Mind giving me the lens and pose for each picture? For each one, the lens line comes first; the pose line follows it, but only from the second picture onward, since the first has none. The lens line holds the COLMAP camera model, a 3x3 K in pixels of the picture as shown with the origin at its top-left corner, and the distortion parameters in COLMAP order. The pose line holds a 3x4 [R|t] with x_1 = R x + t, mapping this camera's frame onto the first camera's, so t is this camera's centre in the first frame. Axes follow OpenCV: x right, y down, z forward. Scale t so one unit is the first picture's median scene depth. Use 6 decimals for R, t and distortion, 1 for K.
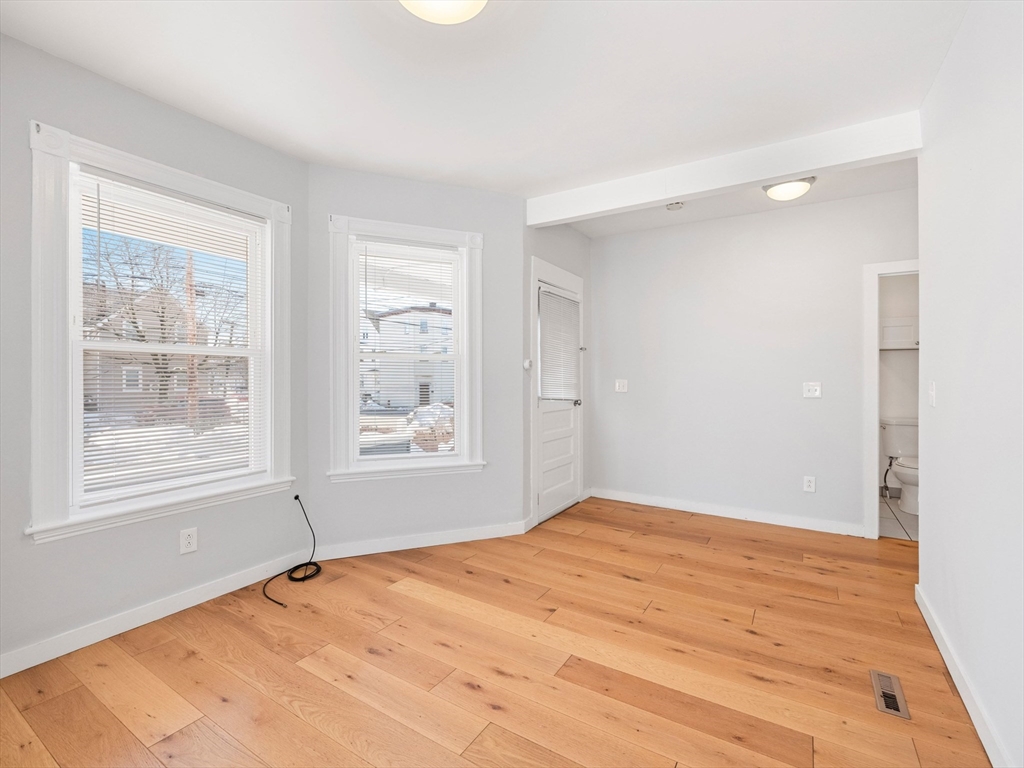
lens RADIAL K [[468.1, 0, 514.8], [0, 468.1, 379.7], [0, 0, 1]] dist [0.000916, -0.000187]
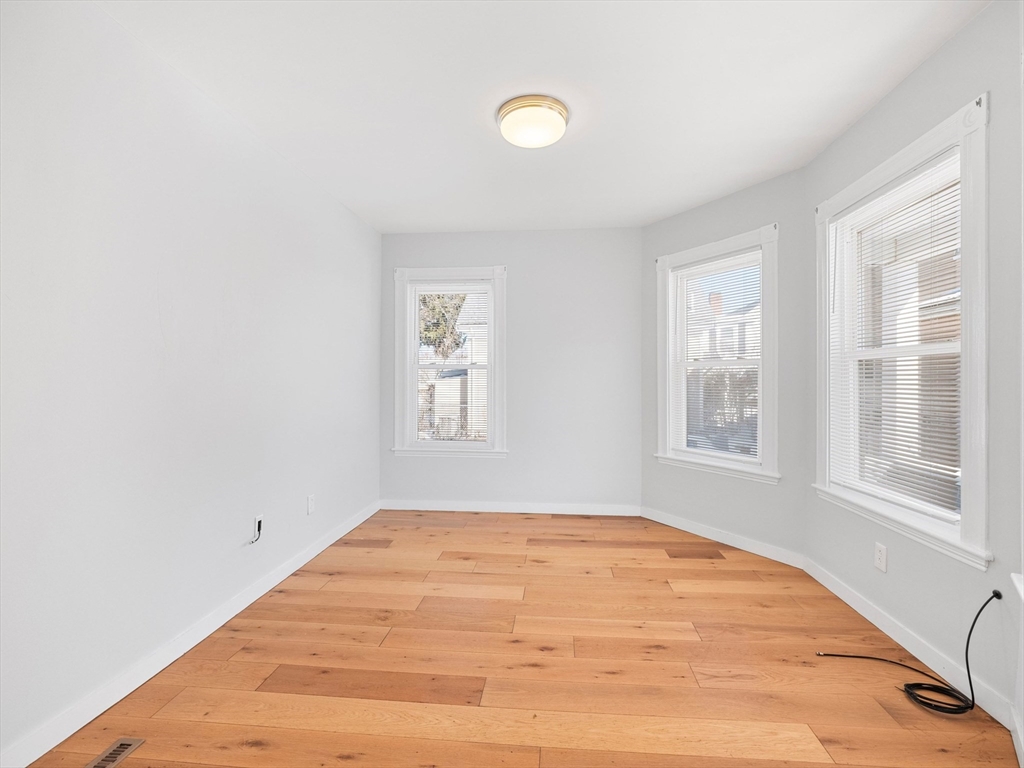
lens RADIAL K [[468.1, 0, 516.8], [0, 468.1, 381.4], [0, 0, 1]] dist [0.000916, -0.000187]
pose [[-0.893292, 0.000264, -0.449477, 0.452007], [-0.003779, 0.999960, 0.008096, -0.013749], [0.449461, 0.008931, -0.893255, 1.817691]]
